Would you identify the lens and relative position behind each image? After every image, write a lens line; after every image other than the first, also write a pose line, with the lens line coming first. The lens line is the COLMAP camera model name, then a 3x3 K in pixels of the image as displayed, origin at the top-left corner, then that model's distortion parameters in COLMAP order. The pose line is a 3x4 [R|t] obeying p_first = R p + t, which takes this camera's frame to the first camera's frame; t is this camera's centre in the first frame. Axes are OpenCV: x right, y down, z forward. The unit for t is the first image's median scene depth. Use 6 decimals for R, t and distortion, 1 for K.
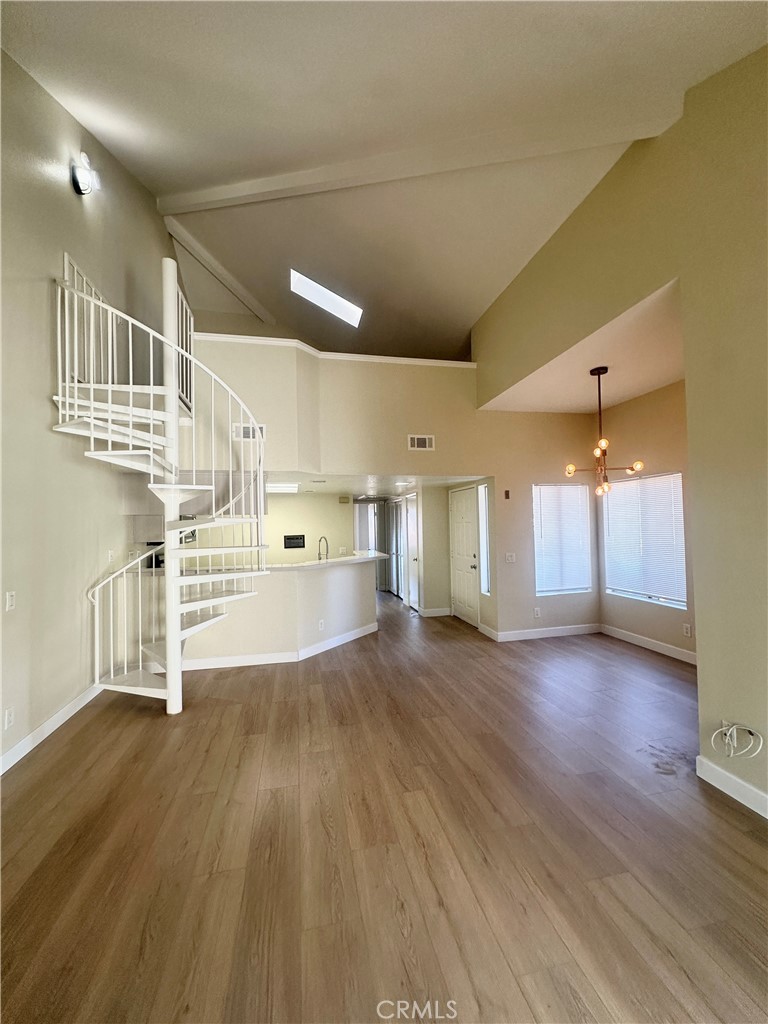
lens RADIAL K [[406.7, 0, 384.0], [0, 406.7, 512.0], [0, 0, 1]] dist [-0.002118, -0.000053]
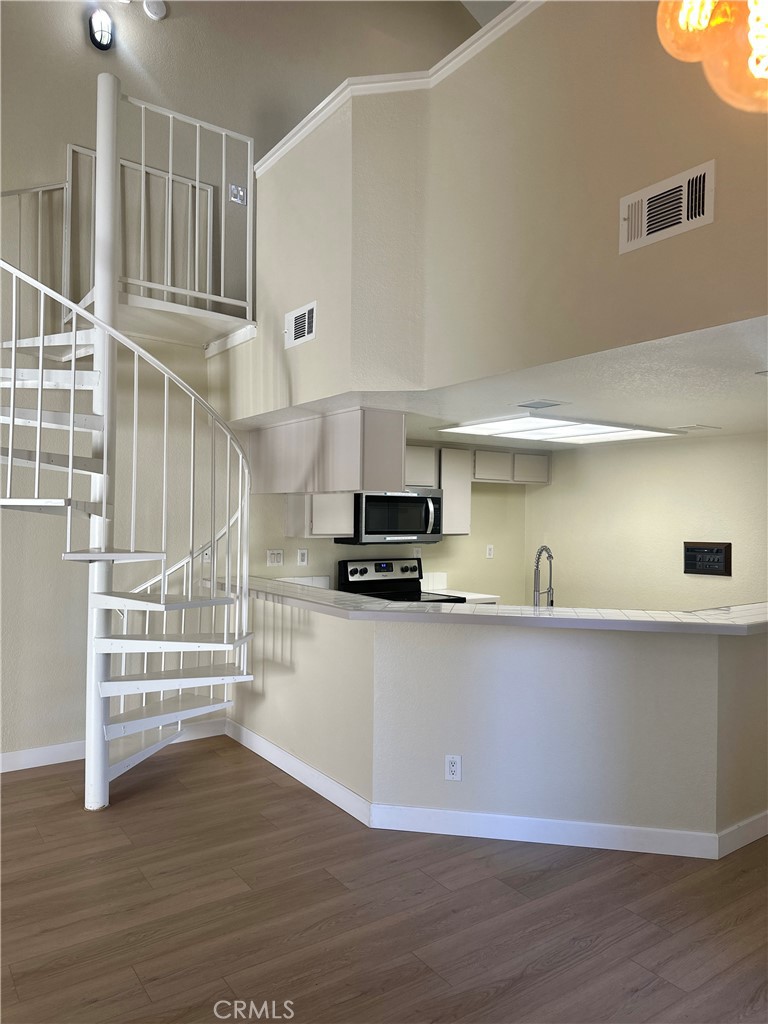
lens RADIAL K [[725.5, 0, 384.0], [0, 725.5, 512.0], [0, 0, 1]] dist [0.048790, -0.064642]
pose [[0.394757, 0.019135, -0.918586, 0.554203], [0.011174, 0.999609, 0.025625, 0.010932], [0.918718, -0.020381, 0.394389, 0.778824]]
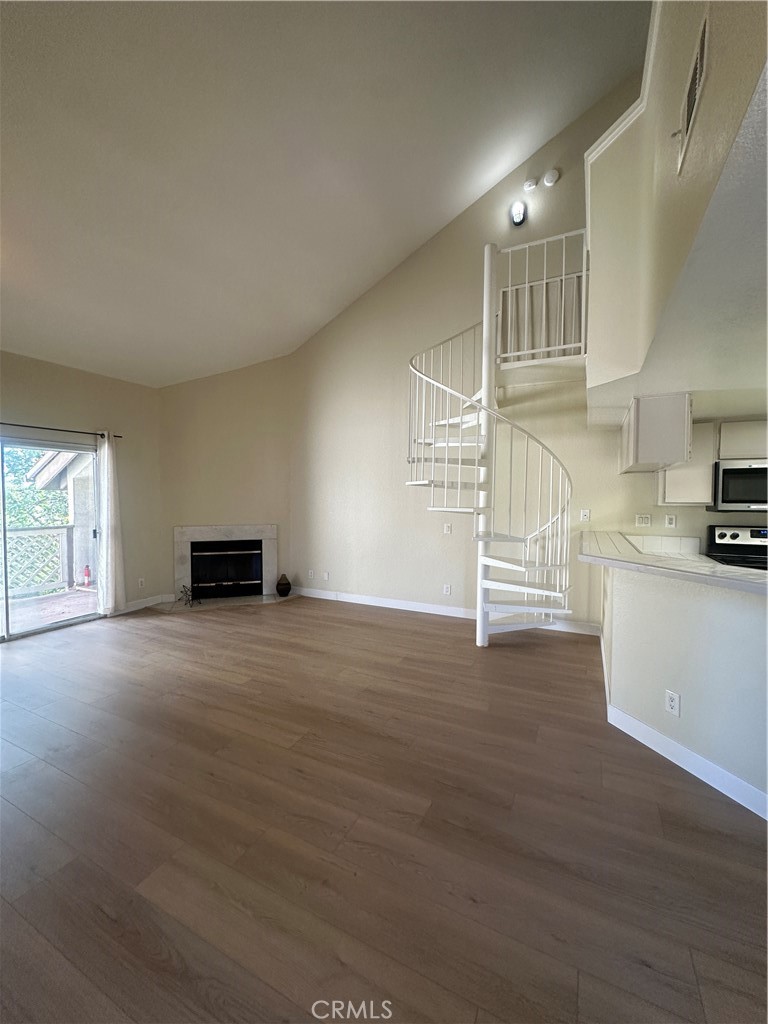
lens RADIAL K [[406.7, 0, 384.0], [0, 406.7, 512.0], [0, 0, 1]] dist [-0.002118, -0.000053]
pose [[-0.621568, 0.044458, -0.782098, 0.454544], [0.036500, 0.998948, 0.027776, 0.051368], [0.782510, -0.011282, -0.622536, 1.215479]]
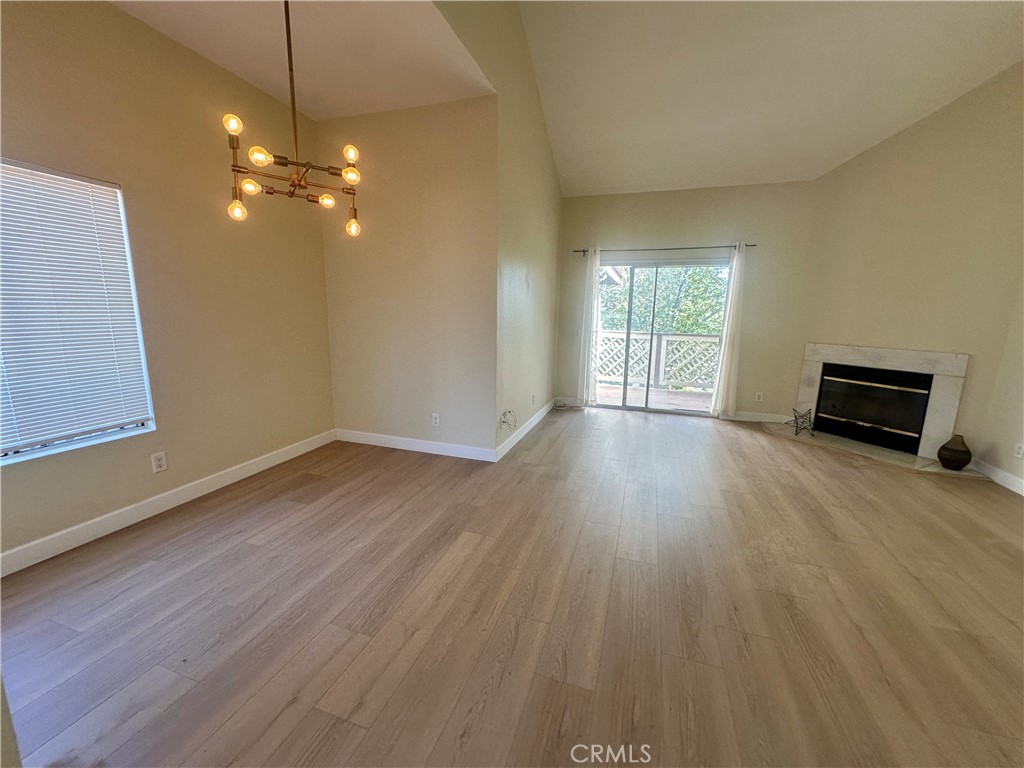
lens RADIAL K [[406.7, 0, 512.0], [0, 406.7, 384.0], [0, 0, 1]] dist [-0.002118, -0.000053]
pose [[-0.864198, -0.086773, 0.495613, -0.012624], [-0.018372, 0.989802, 0.141262, 0.079904], [-0.502816, 0.112973, -0.856979, 1.276201]]
